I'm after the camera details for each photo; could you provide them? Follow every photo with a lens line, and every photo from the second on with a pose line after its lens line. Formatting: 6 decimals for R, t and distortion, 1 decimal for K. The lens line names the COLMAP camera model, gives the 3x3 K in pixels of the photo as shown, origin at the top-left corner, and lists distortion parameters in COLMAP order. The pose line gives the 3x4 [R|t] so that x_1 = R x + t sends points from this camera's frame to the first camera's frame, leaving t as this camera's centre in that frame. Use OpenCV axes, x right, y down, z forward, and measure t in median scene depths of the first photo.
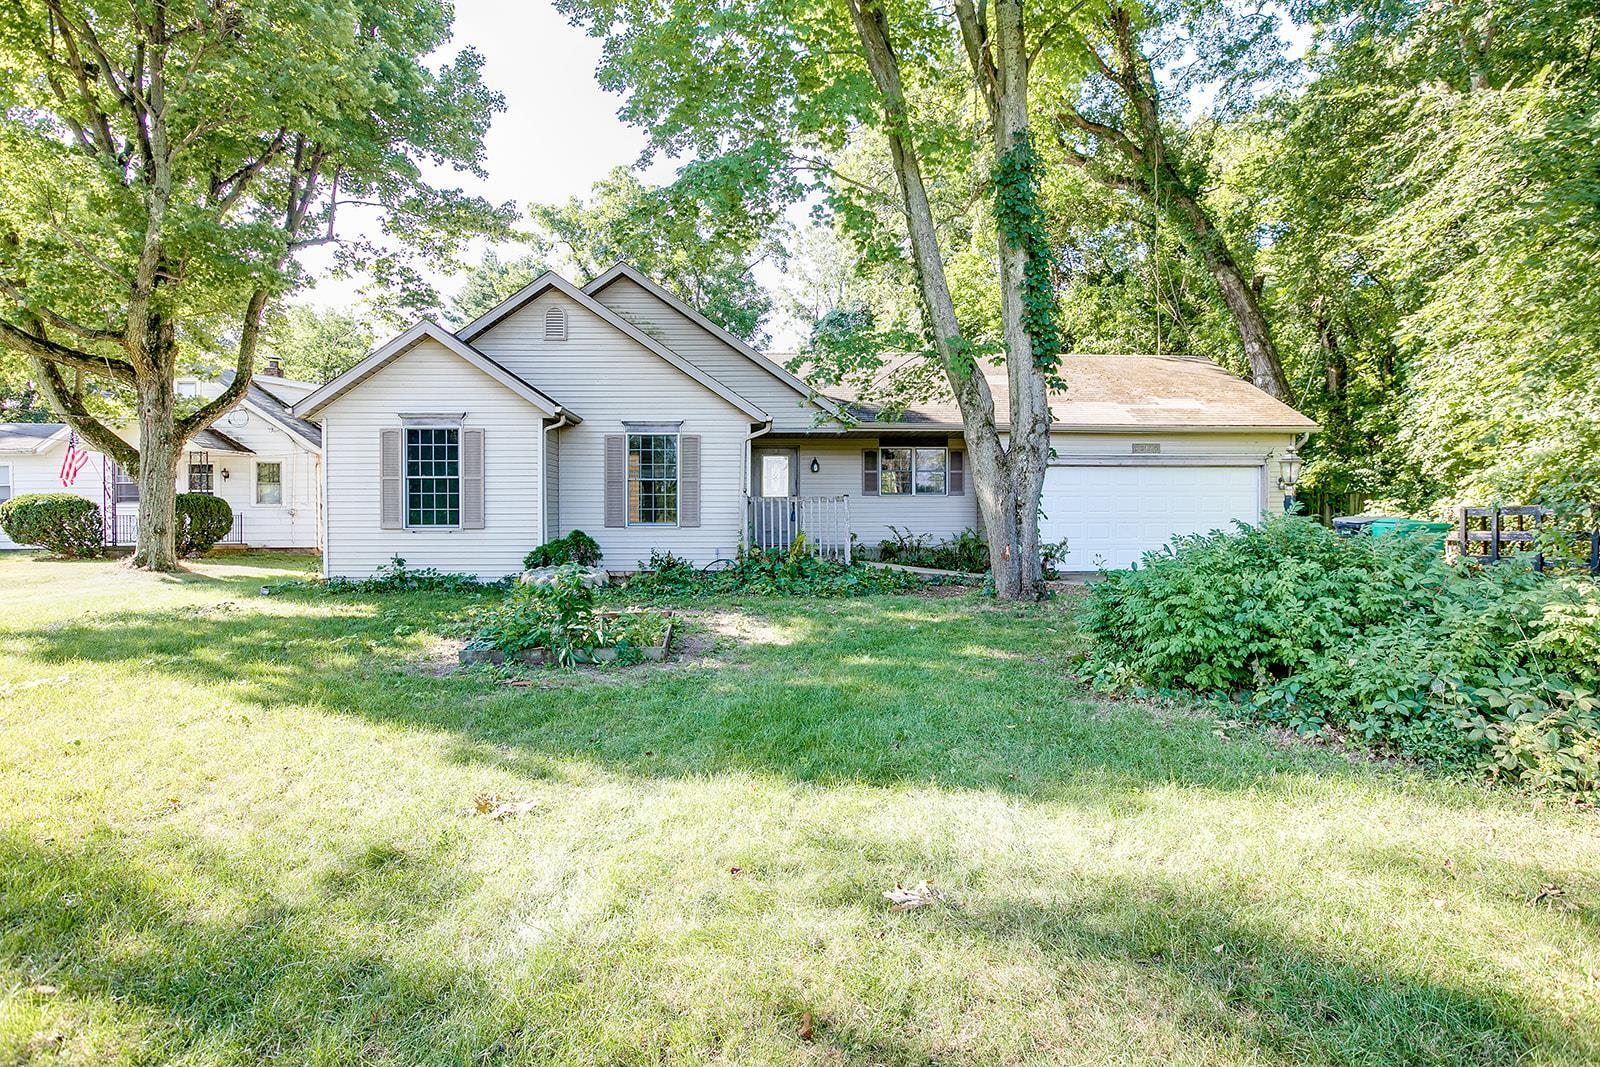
lens RADIAL K [[855.1, 0, 789.9], [0, 855.1, 536.3], [0, 0, 1]] dist [-0.032485, 0.001031]
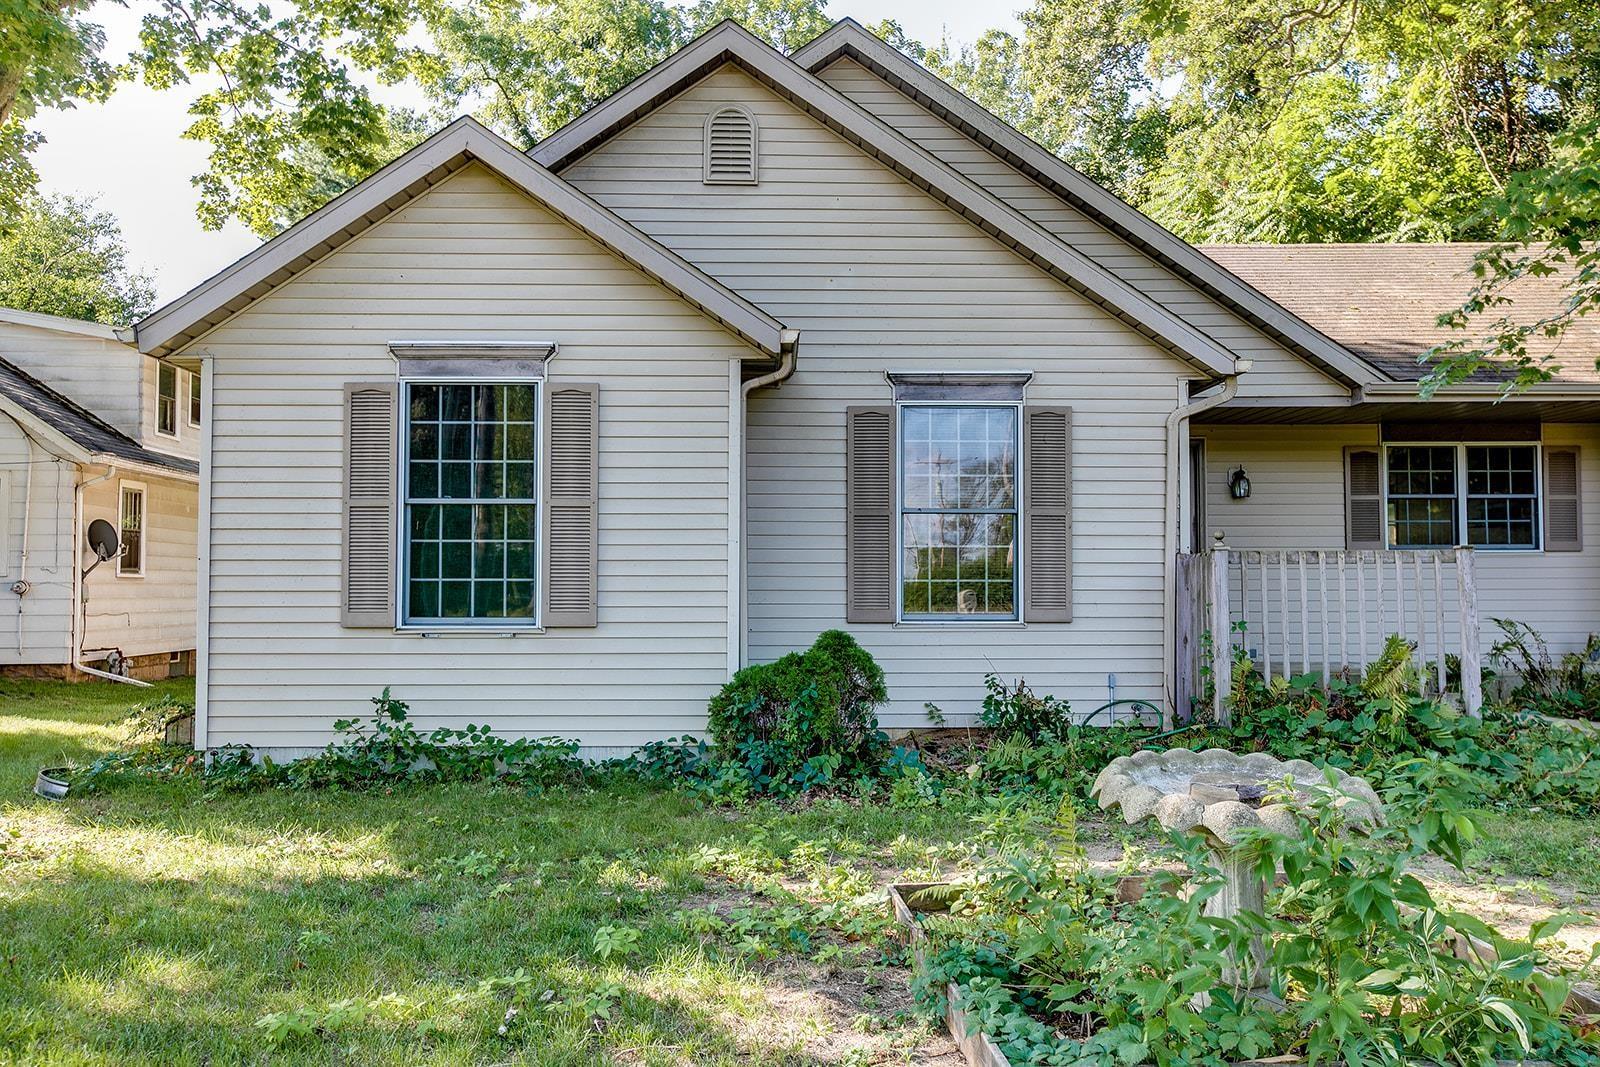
lens RADIAL K [[1537.8, 0, 794.9], [0, 1537.8, 539.9], [0, 0, 1]] dist [0.033057, 0.000000]
pose [[0.999887, 0.000112, -0.015032, -0.234742], [-0.001049, 0.998055, -0.062332, -0.004421], [0.014995, 0.062341, 0.997942, 0.242961]]
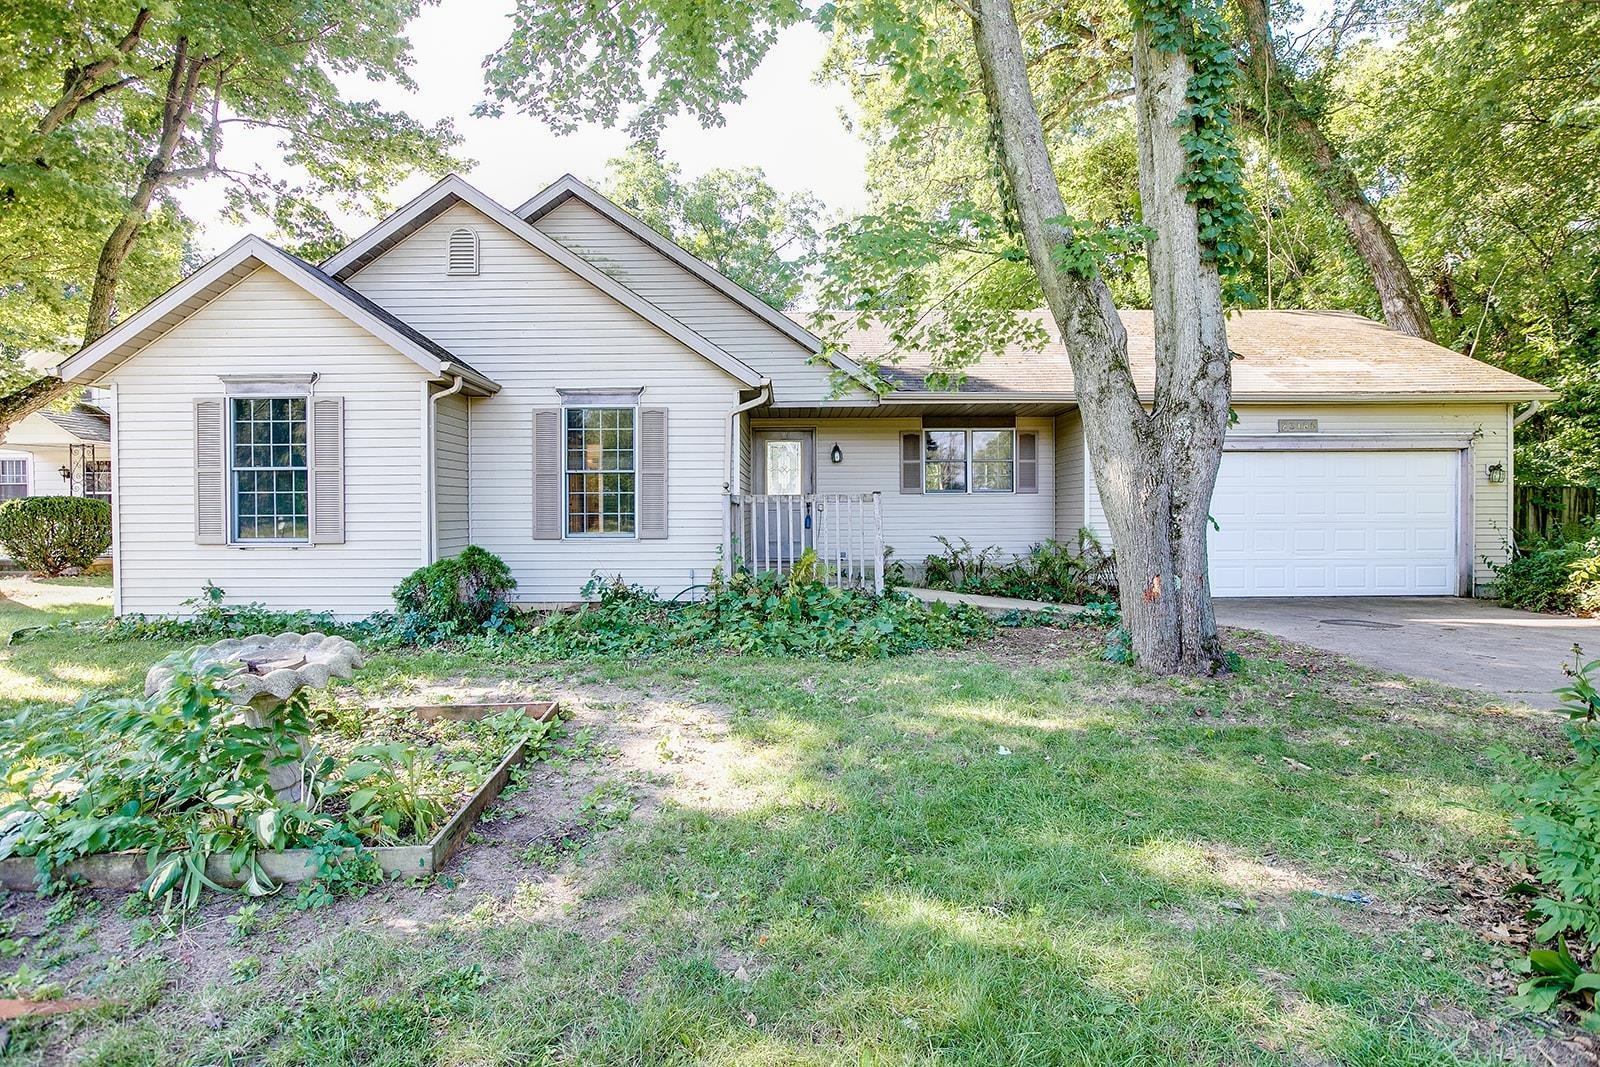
lens RADIAL K [[851.4, 0, 791.3], [0, 851.4, 532.9], [0, 0, 1]] dist [-0.023117, 0.003789]
pose [[0.999151, -0.003018, -0.041093, 0.025141], [0.002768, 0.999977, -0.006134, -0.011542], [0.041110, 0.006015, 0.999137, 0.314486]]
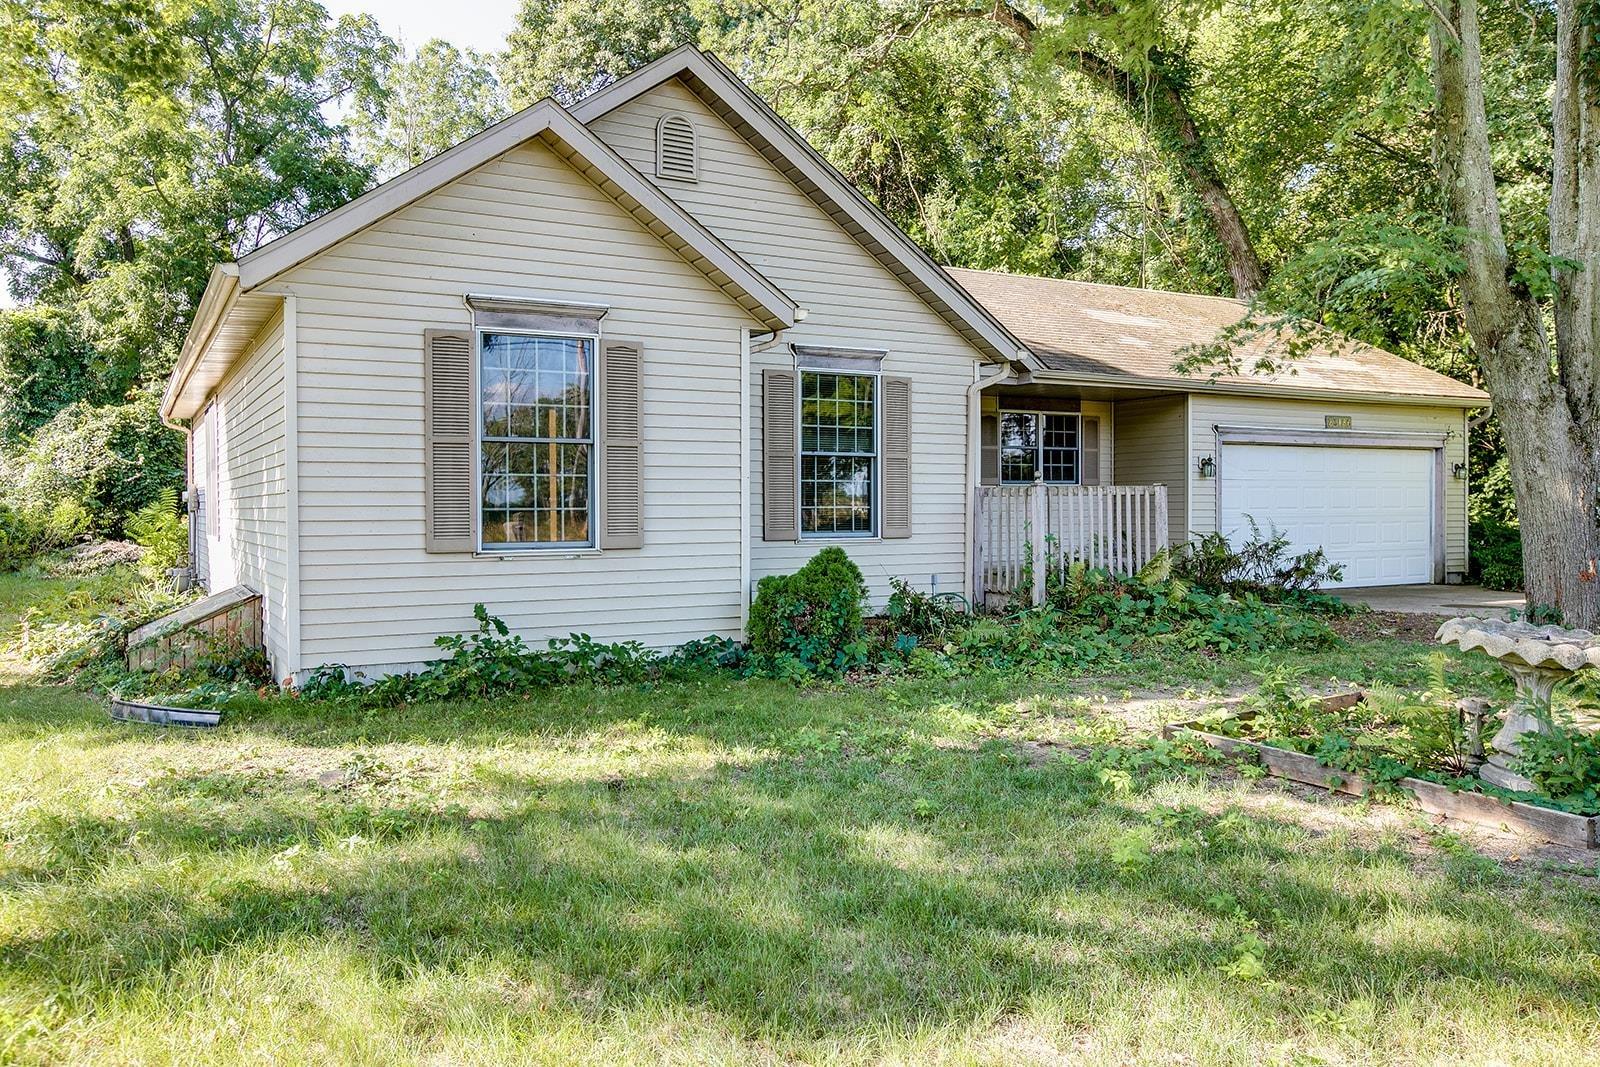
lens RADIAL K [[1219.0, 0, 797.8], [0, 1219.0, 536.3], [0, 0, 1]] dist [0.015319, 0.005905]
pose [[0.889283, -0.014102, 0.457139, -0.557394], [0.017108, 0.999851, -0.002436, -0.011683], [-0.457037, 0.009988, 0.889392, 0.314105]]
